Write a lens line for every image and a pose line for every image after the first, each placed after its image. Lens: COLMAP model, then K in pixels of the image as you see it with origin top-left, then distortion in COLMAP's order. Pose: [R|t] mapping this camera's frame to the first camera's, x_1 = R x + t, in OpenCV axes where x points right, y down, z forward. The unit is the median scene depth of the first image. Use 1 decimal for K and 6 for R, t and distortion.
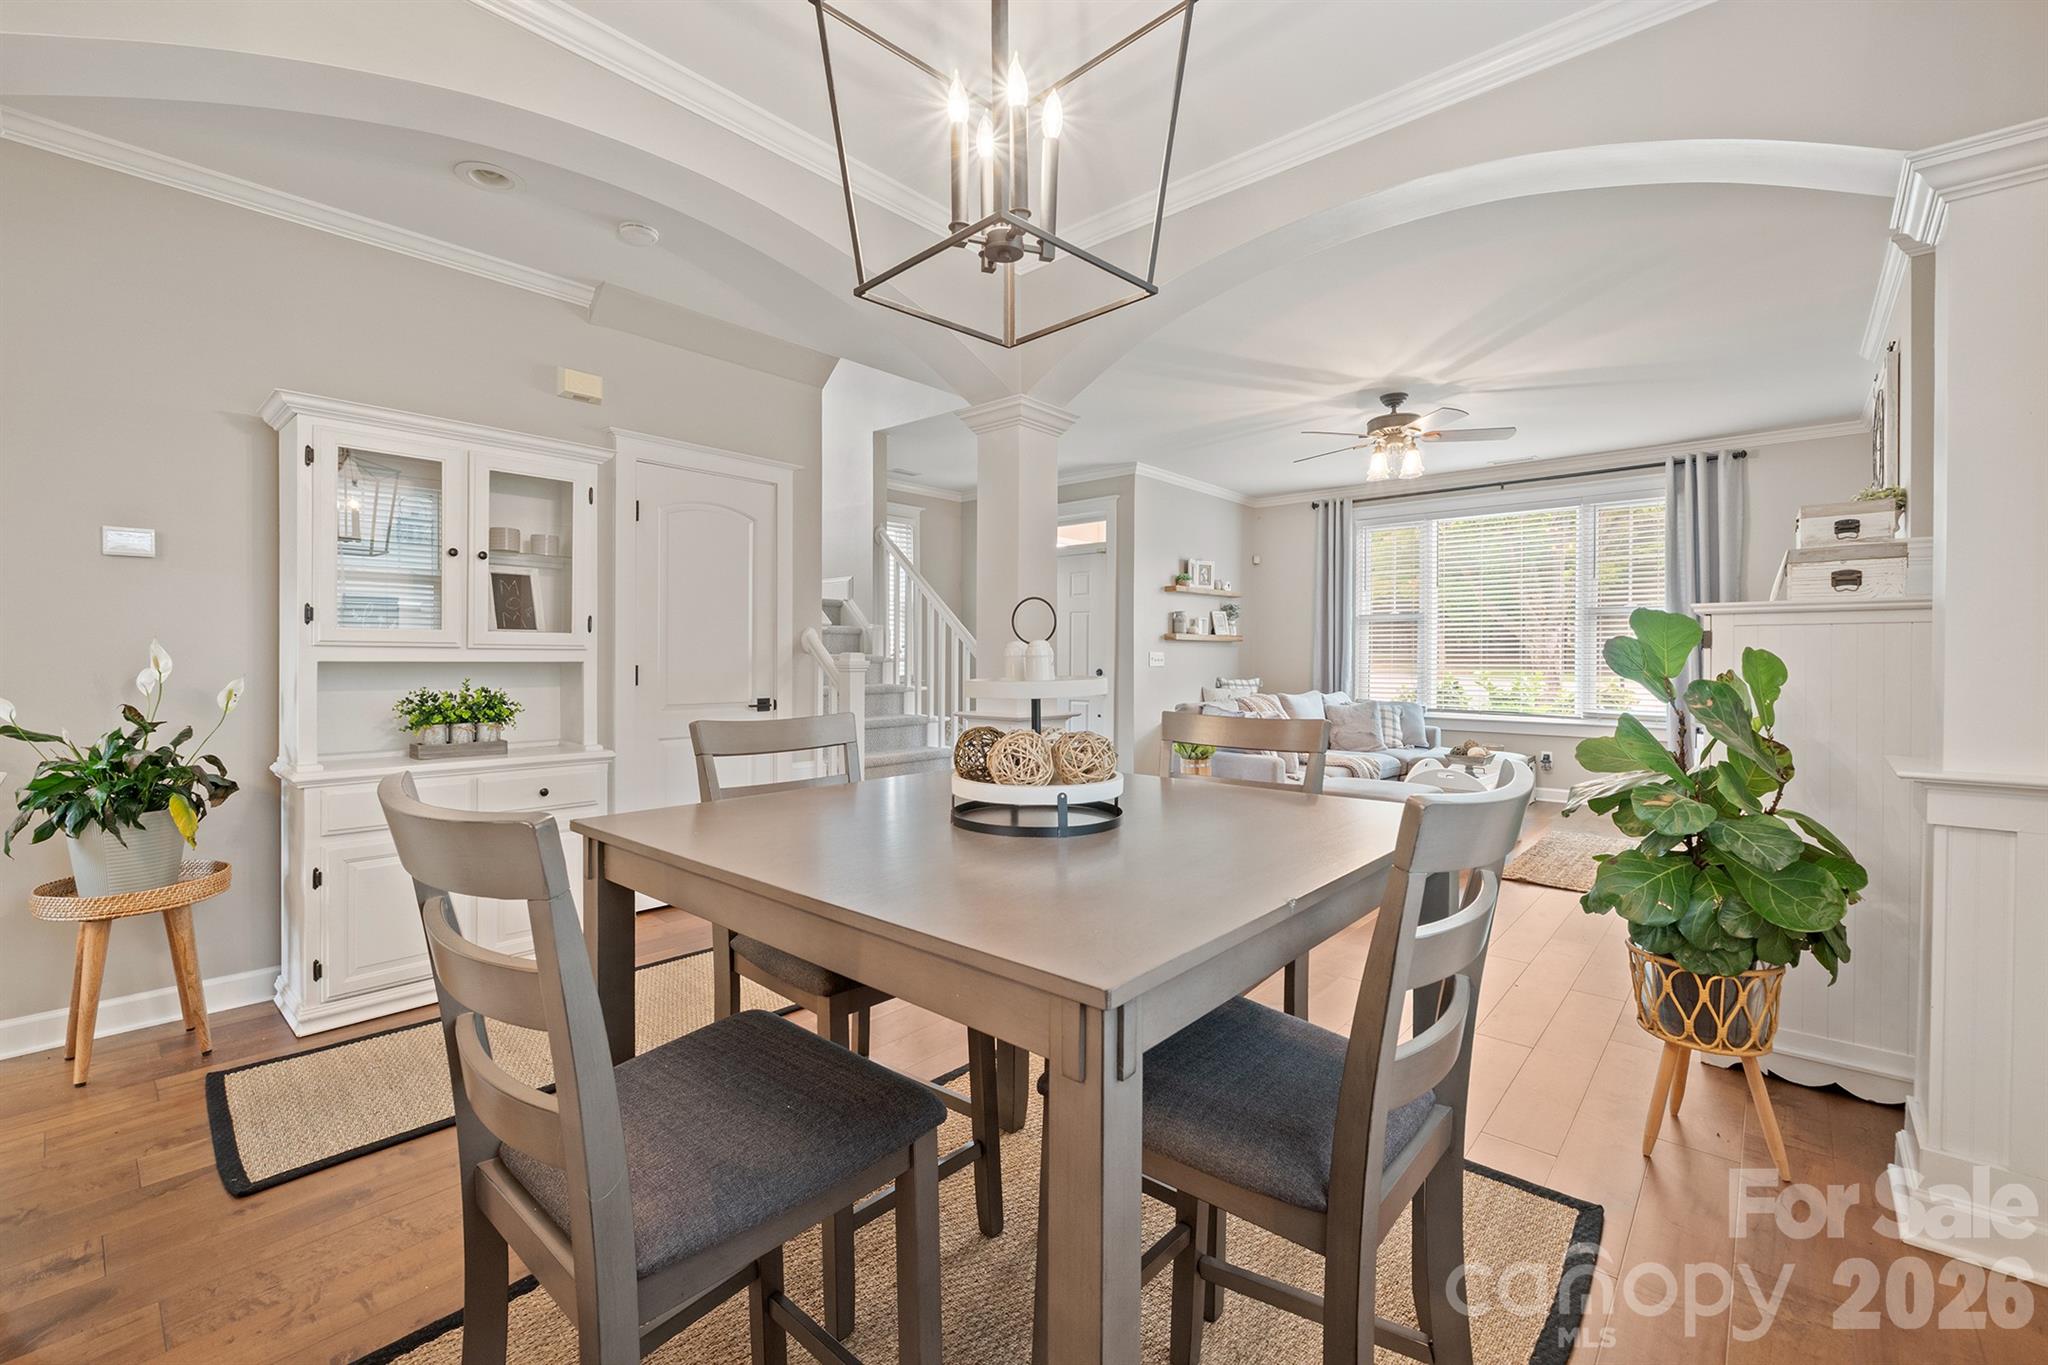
lens RADIAL K [[855.8, 0, 1027.4], [0, 855.8, 658.5], [0, 0, 1]] dist [-0.000467, -0.000118]
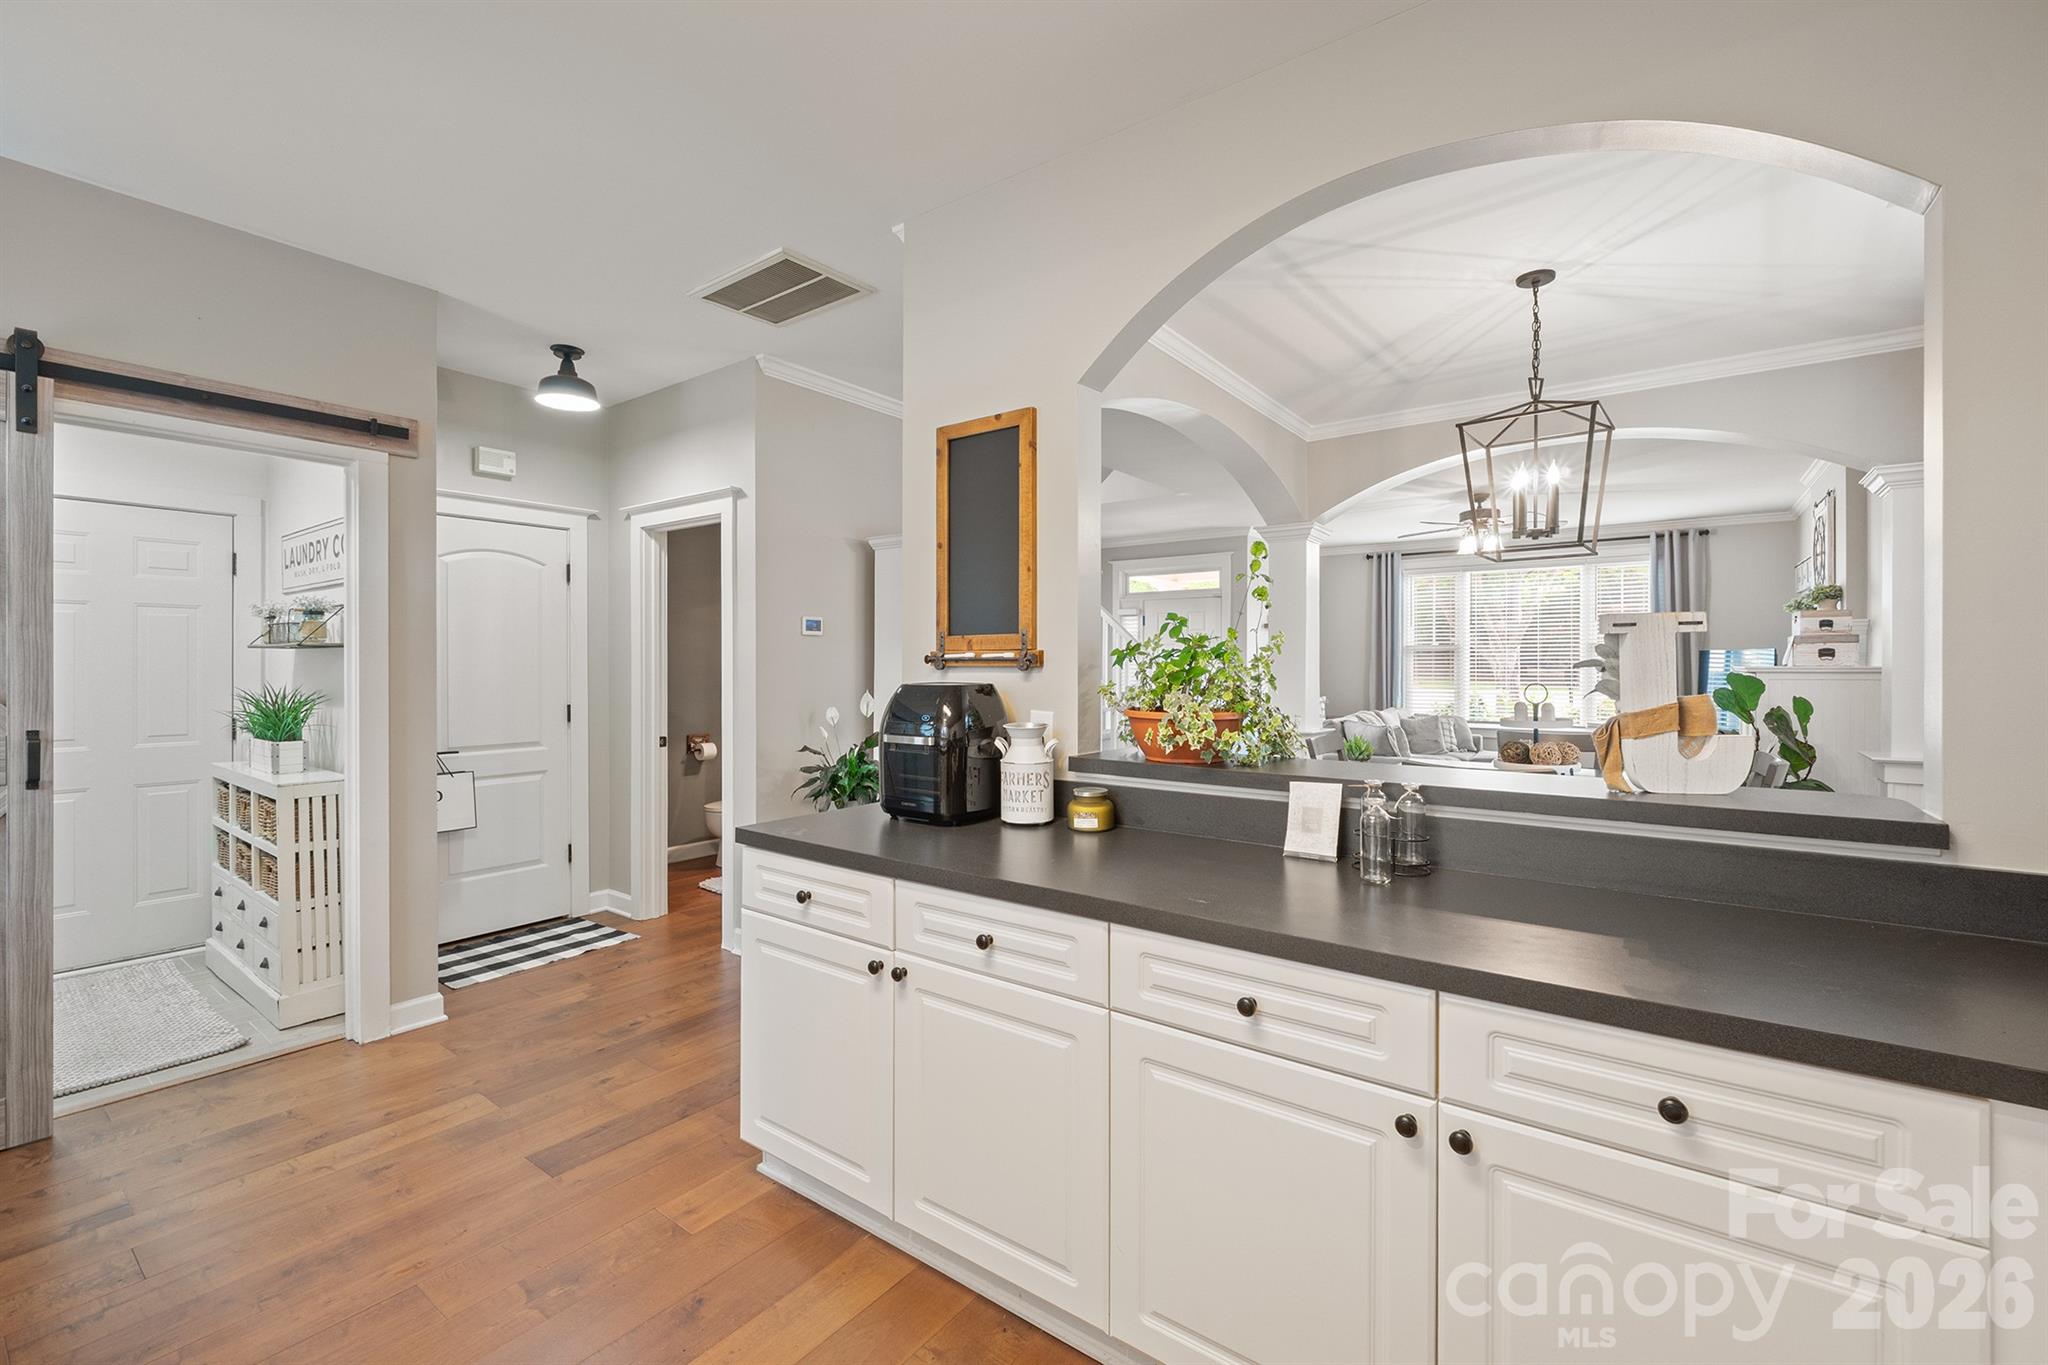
lens RADIAL K [[864.8, 0, 1023.5], [0, 864.8, 666.9], [0, 0, 1]] dist [-0.001020, -0.000062]
pose [[0.996333, -0.002264, 0.085531, -0.360007], [0.002232, 0.999997, 0.000465, -0.028031], [-0.085532, -0.000273, 0.996335, -0.272577]]
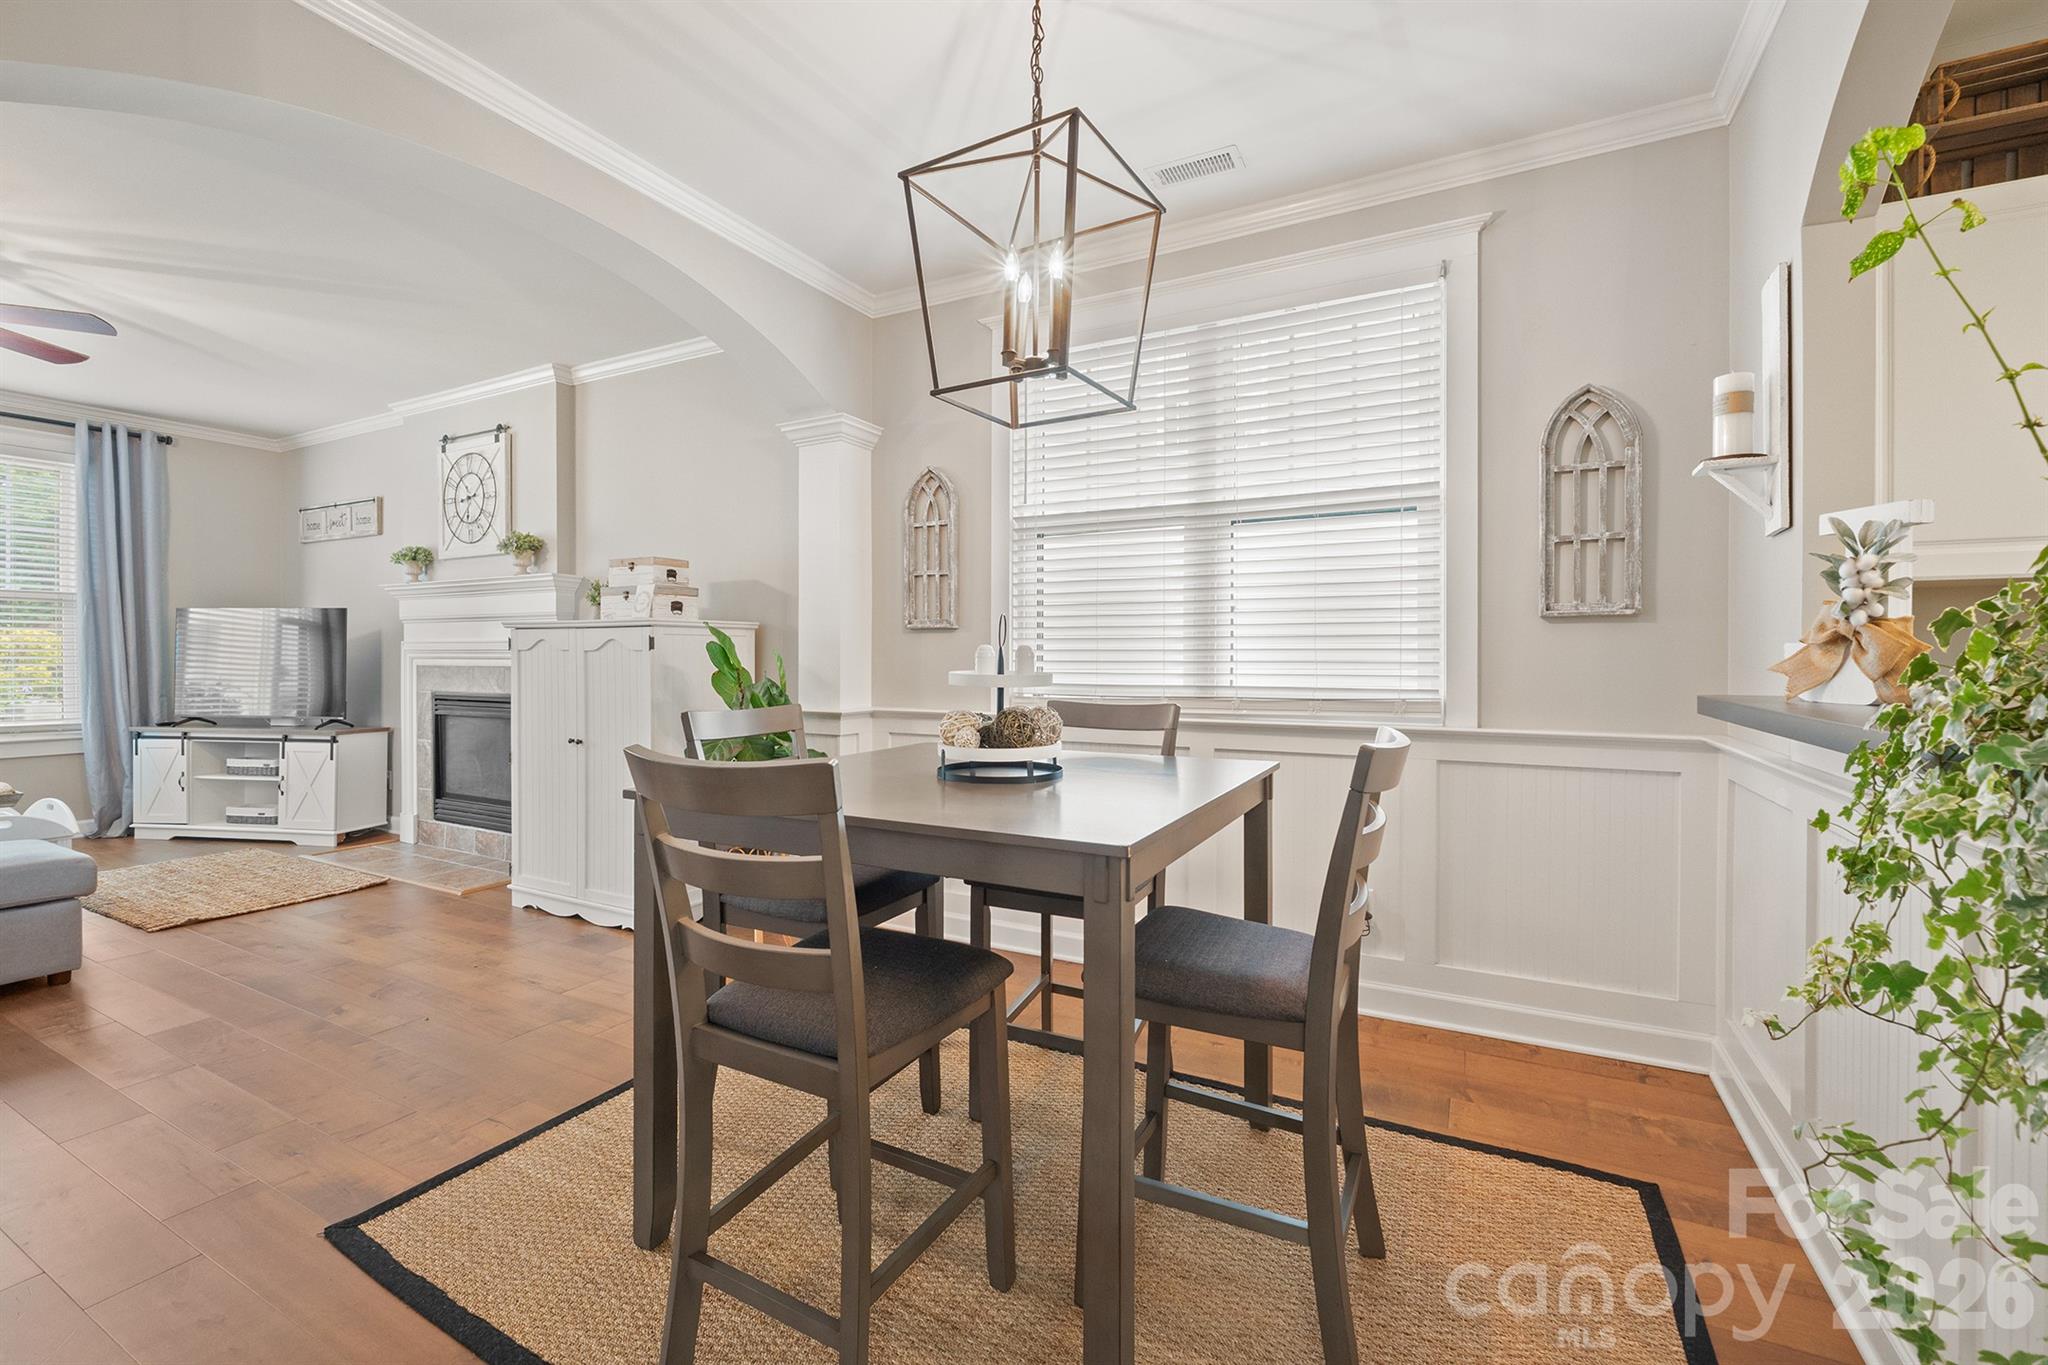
lens RADIAL K [[864.8, 0, 1023.5], [0, 864.8, 666.9], [0, 0, 1]] dist [-0.001020, -0.000062]
pose [[-0.234088, -0.015131, 0.972098, -0.320463], [0.000713, 0.999876, 0.015735, -0.001885], [-0.972215, 0.004377, -0.234048, 0.303465]]
